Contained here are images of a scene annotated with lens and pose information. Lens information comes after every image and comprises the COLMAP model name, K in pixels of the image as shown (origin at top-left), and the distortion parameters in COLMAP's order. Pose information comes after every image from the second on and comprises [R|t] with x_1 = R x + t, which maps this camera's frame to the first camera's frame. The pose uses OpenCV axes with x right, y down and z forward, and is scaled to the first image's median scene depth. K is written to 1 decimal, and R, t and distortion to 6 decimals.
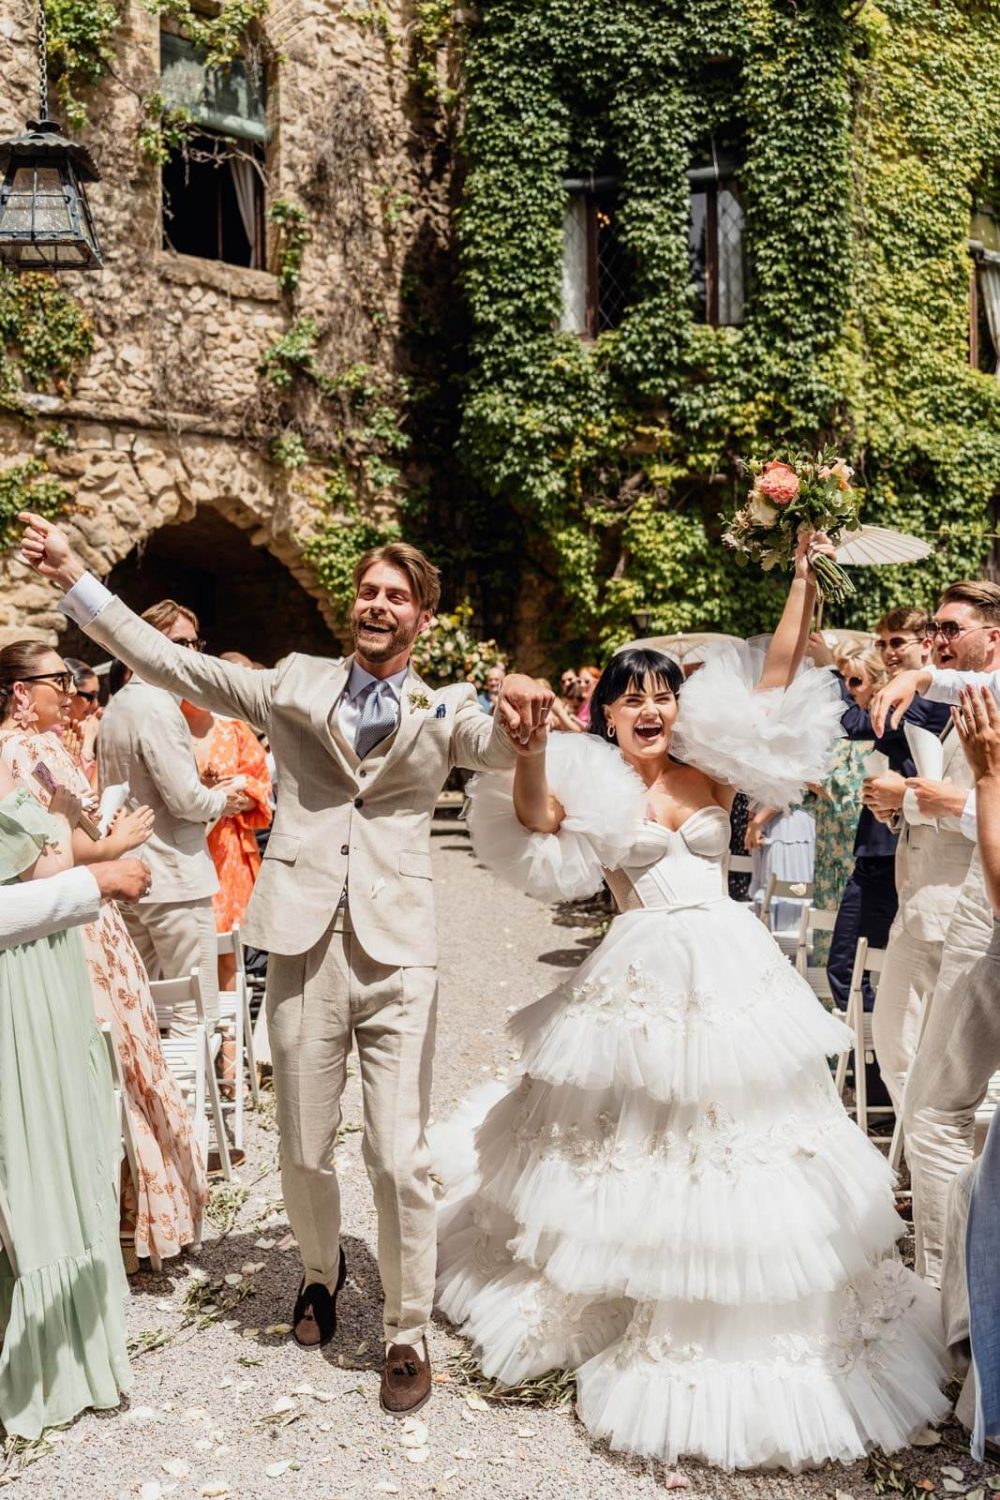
lens RADIAL K [[1561.4, 0, 470.1], [0, 1561.4, 749.4], [0, 0, 1]] dist [-0.012526, -0.003997]
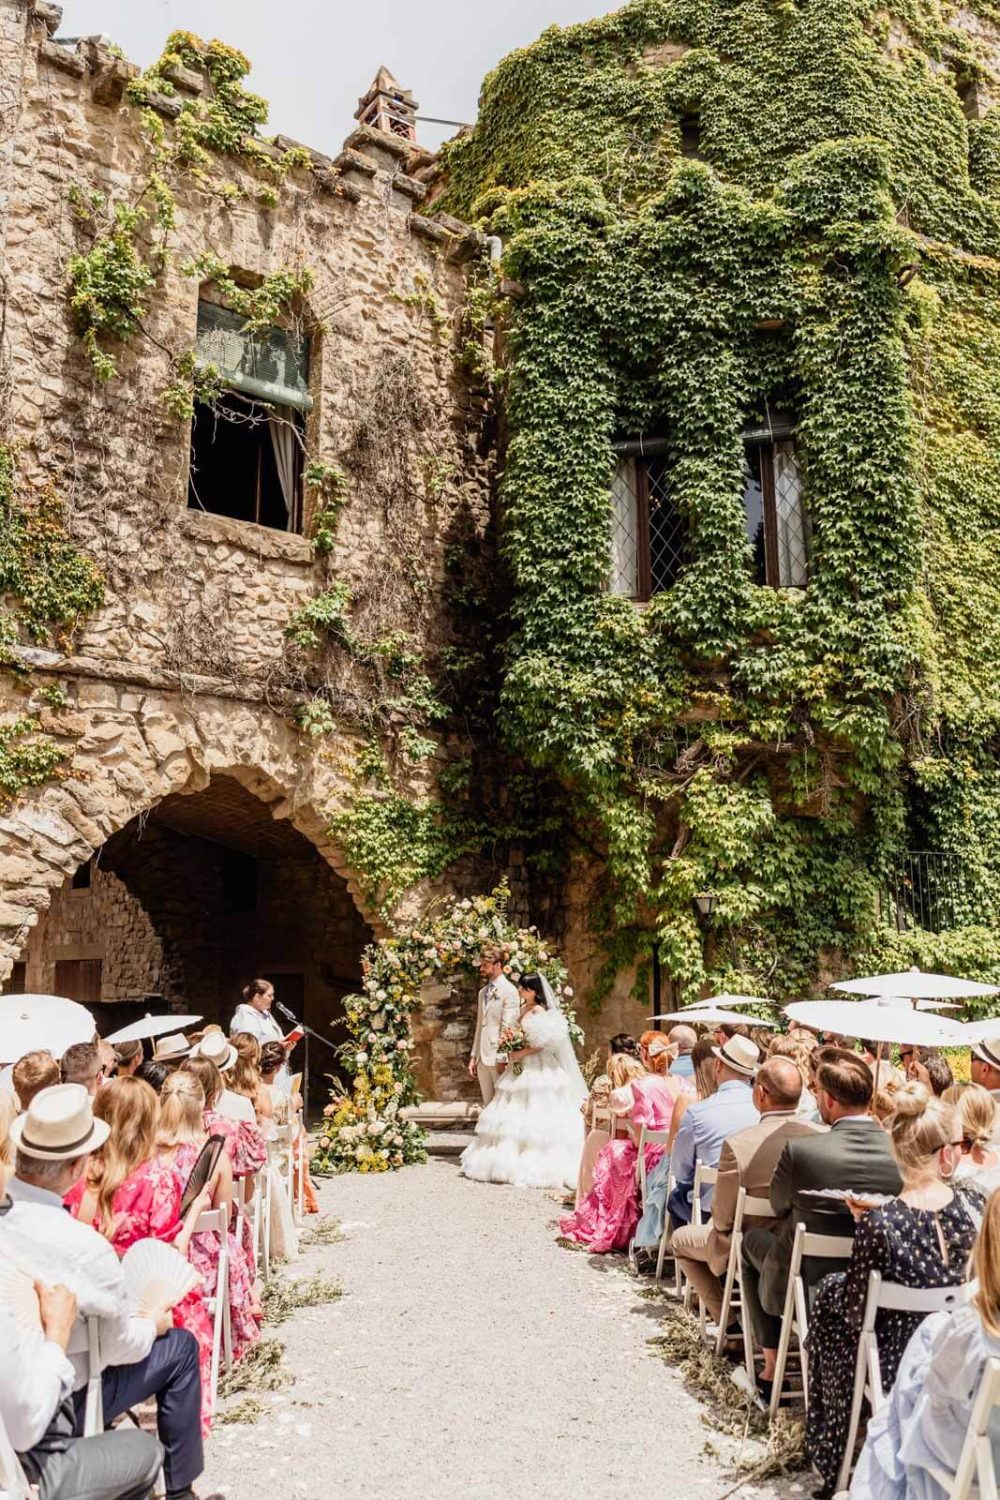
lens RADIAL K [[1387.2, 0, 498.1], [0, 1387.2, 708.9], [0, 0, 1]] dist [-0.055856, -0.003443]
pose [[0.999475, 0.003821, -0.032183, 0.018610], [-0.011113, 0.973230, -0.229563, -0.009347], [0.030444, 0.229800, 0.972762, 0.209725]]
